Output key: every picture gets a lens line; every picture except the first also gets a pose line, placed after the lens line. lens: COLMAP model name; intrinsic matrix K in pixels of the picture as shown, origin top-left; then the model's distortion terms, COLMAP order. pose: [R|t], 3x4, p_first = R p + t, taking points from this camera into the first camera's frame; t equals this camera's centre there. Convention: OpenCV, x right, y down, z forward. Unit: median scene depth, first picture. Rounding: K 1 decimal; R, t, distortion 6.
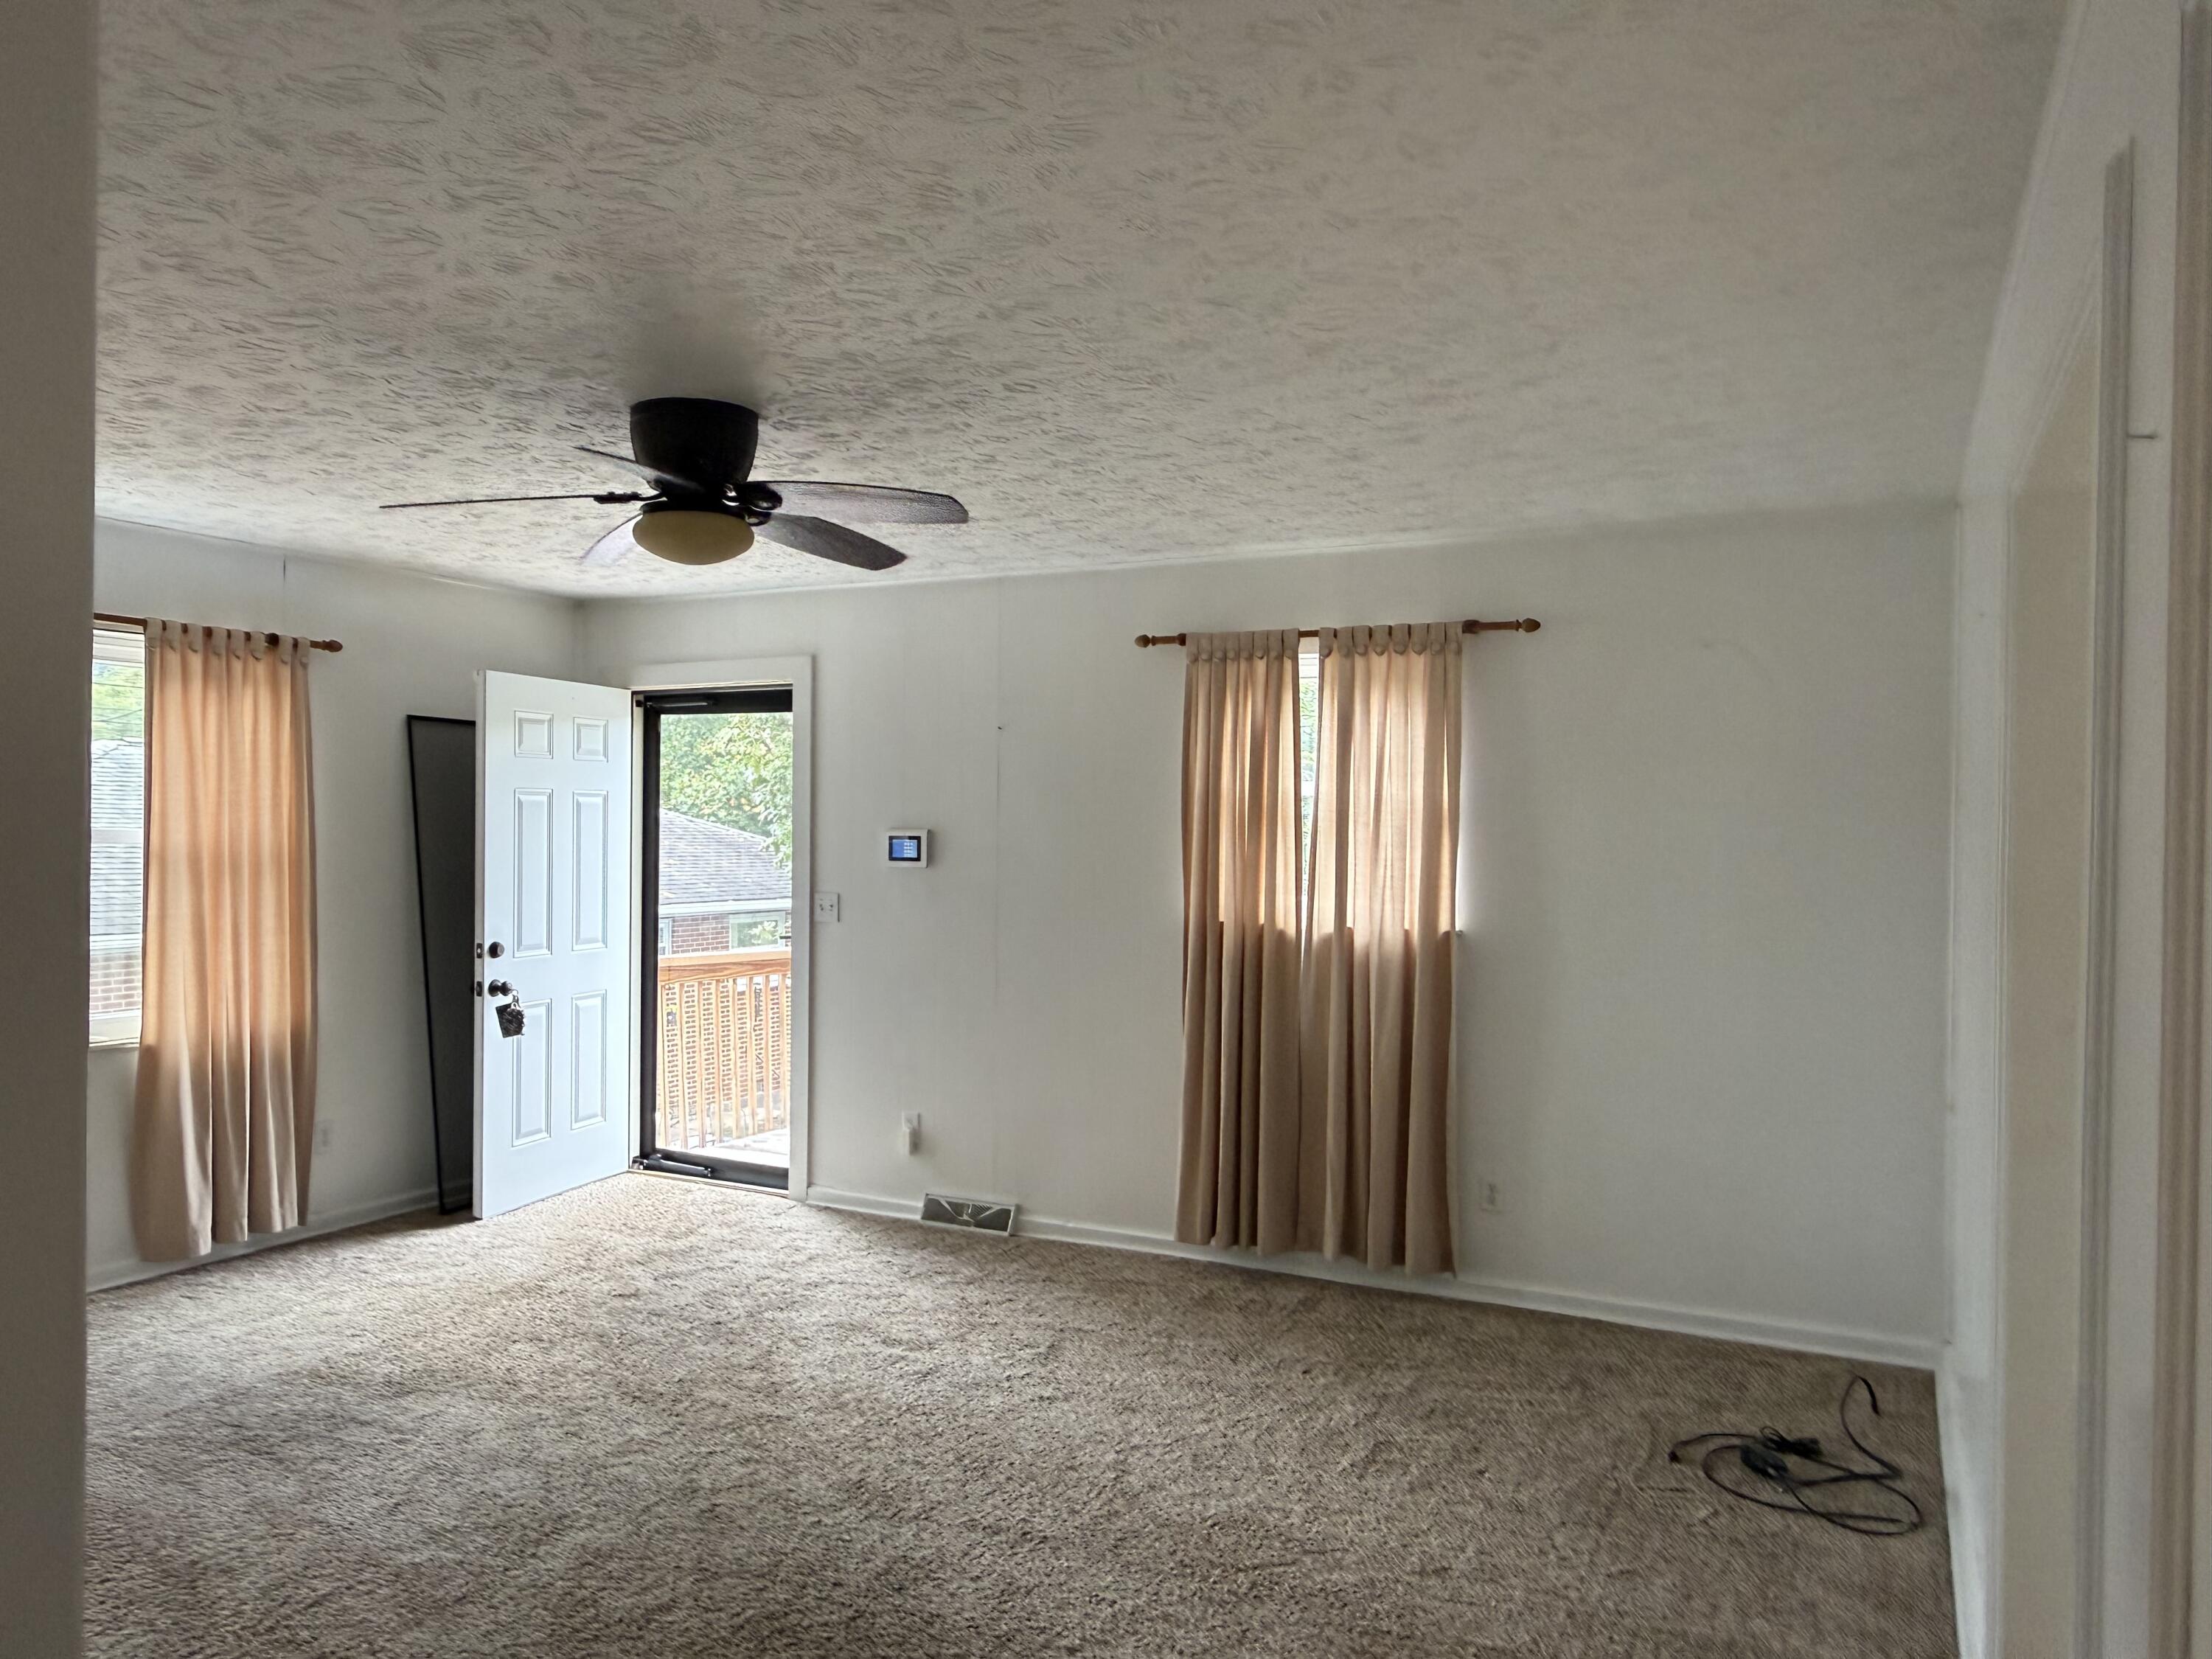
lens RADIAL K [[1584.2, 0, 1106.0], [0, 1584.2, 829.5], [0, 0, 1]] dist [-0.000887, 0.007788]
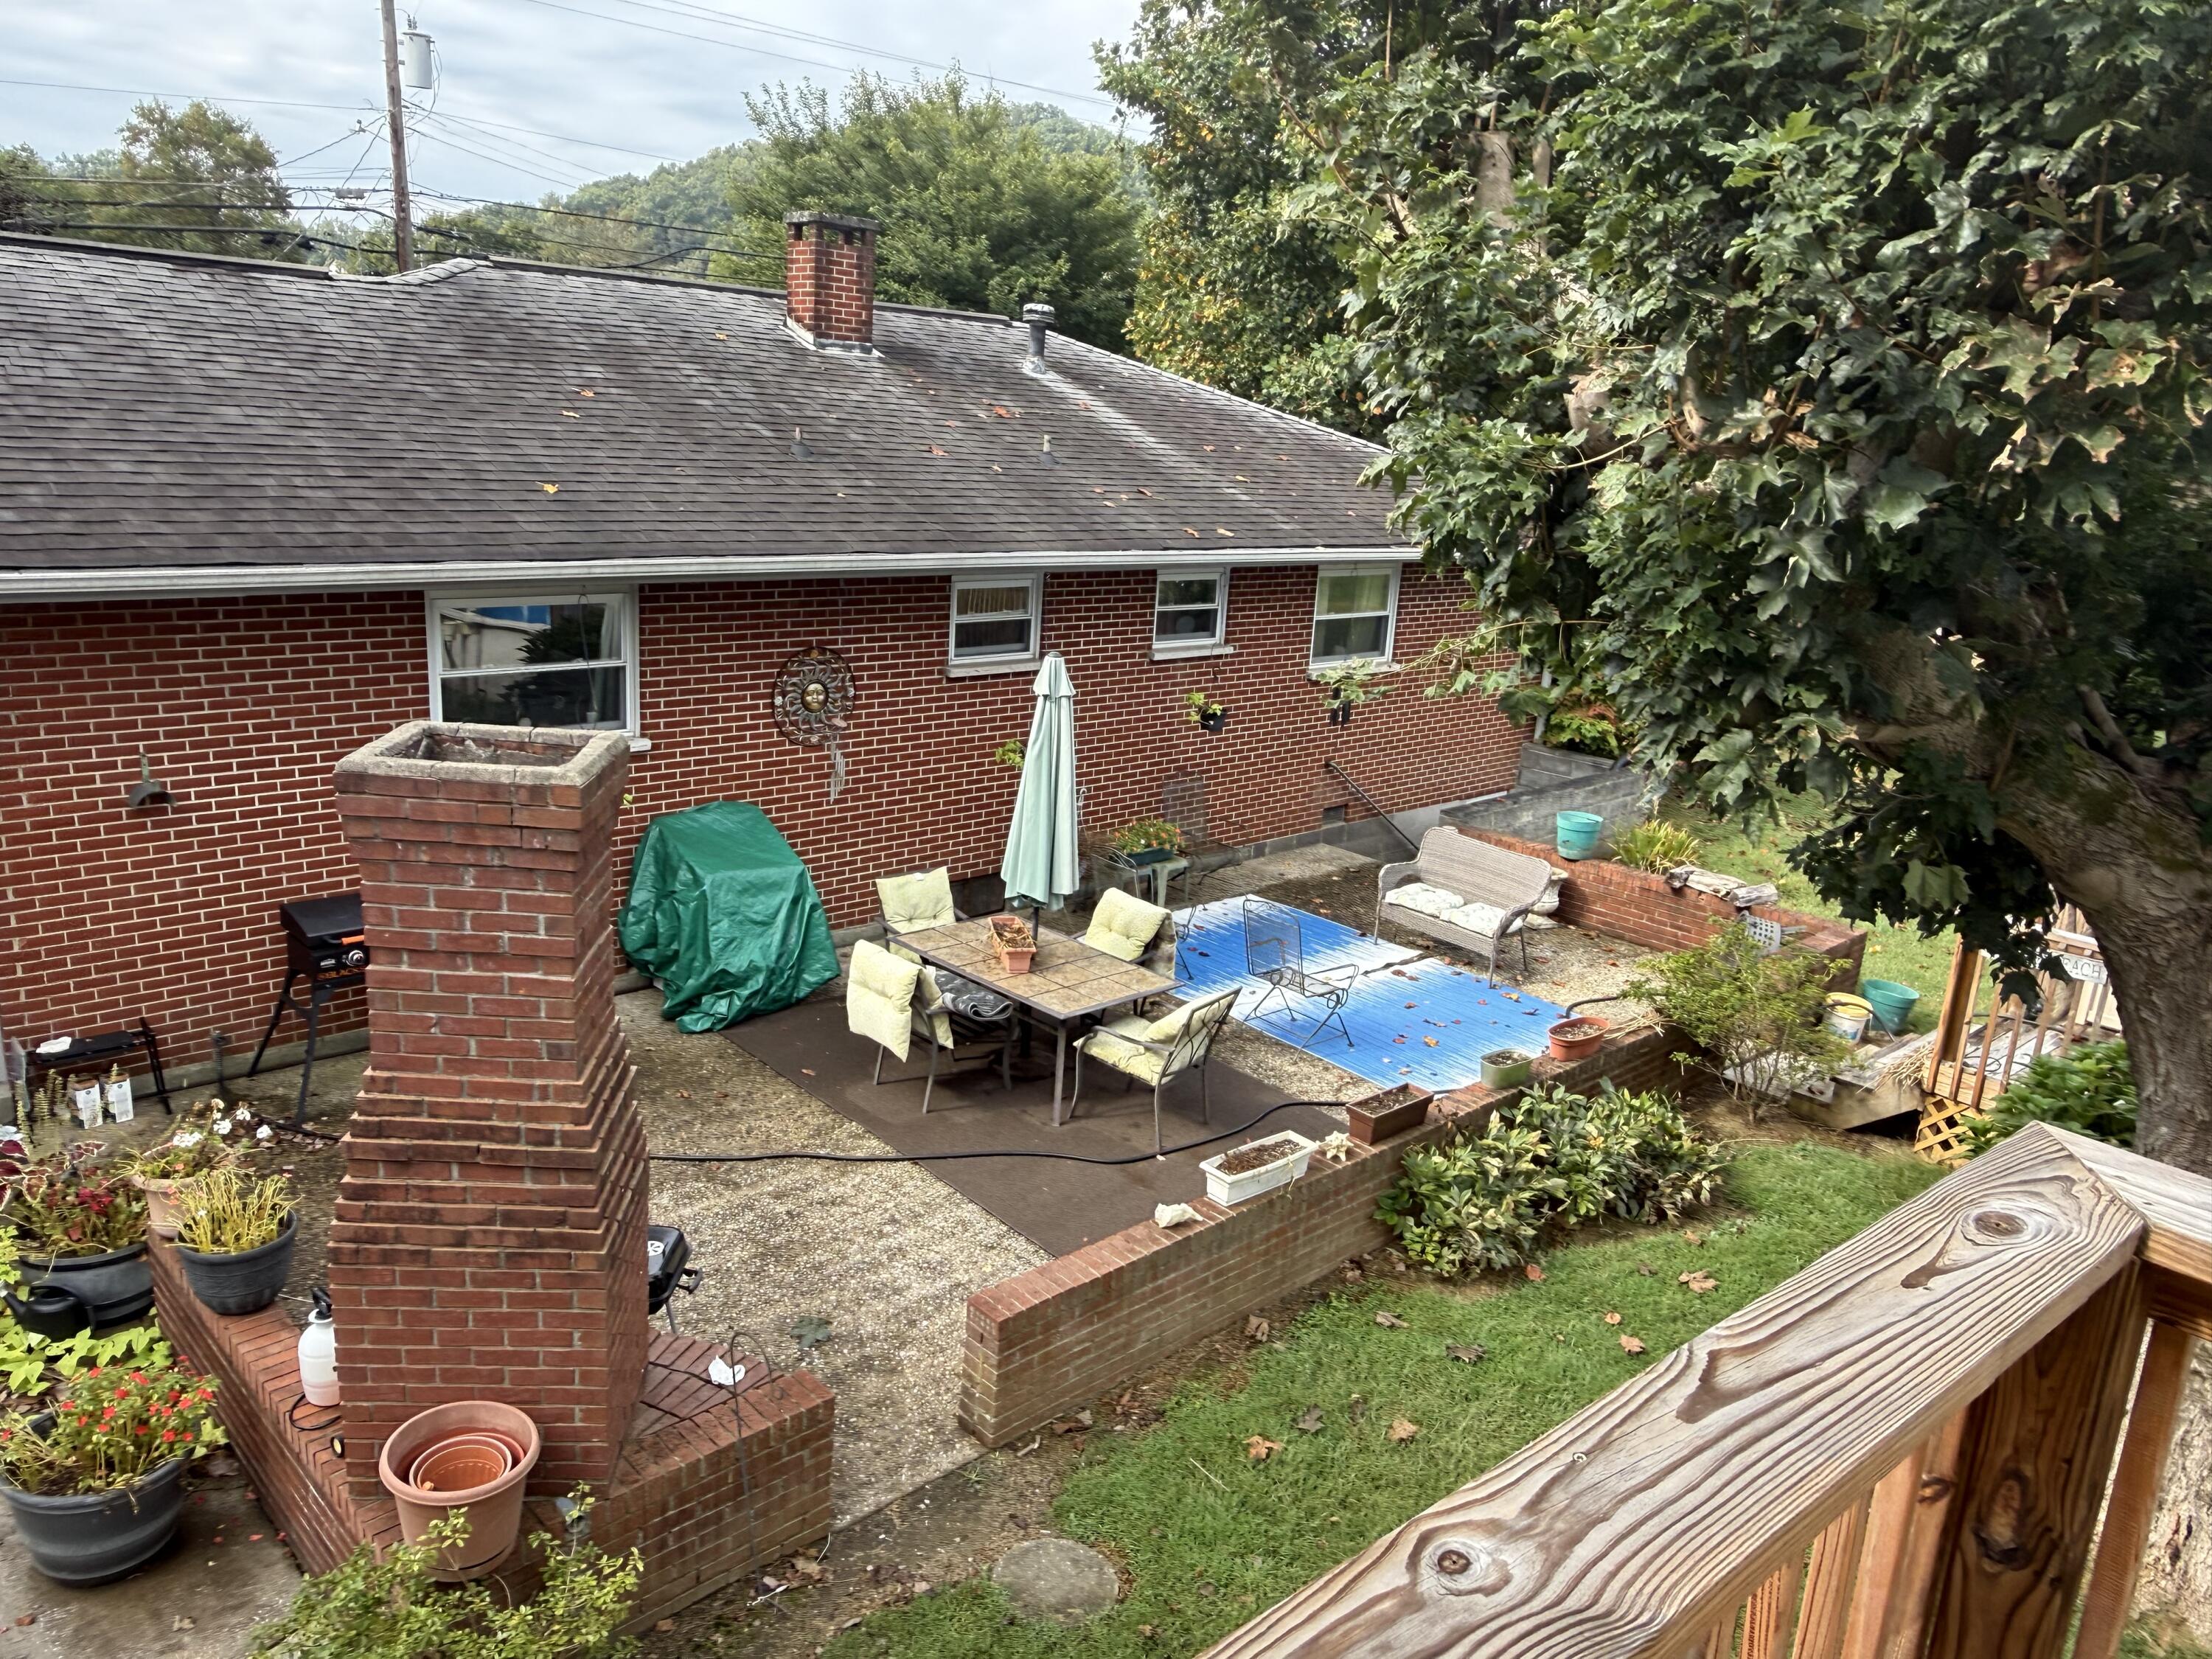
lens RADIAL K [[1584.2, 0, 1106.0], [0, 1584.2, 829.5], [0, 0, 1]] dist [-0.000887, 0.007788]
pose [[0.926369, 0.131268, -0.353001, -0.055204], [-0.043149, 0.968113, 0.246771, 0.000512], [0.374137, -0.213369, 0.902494, 0.265162]]
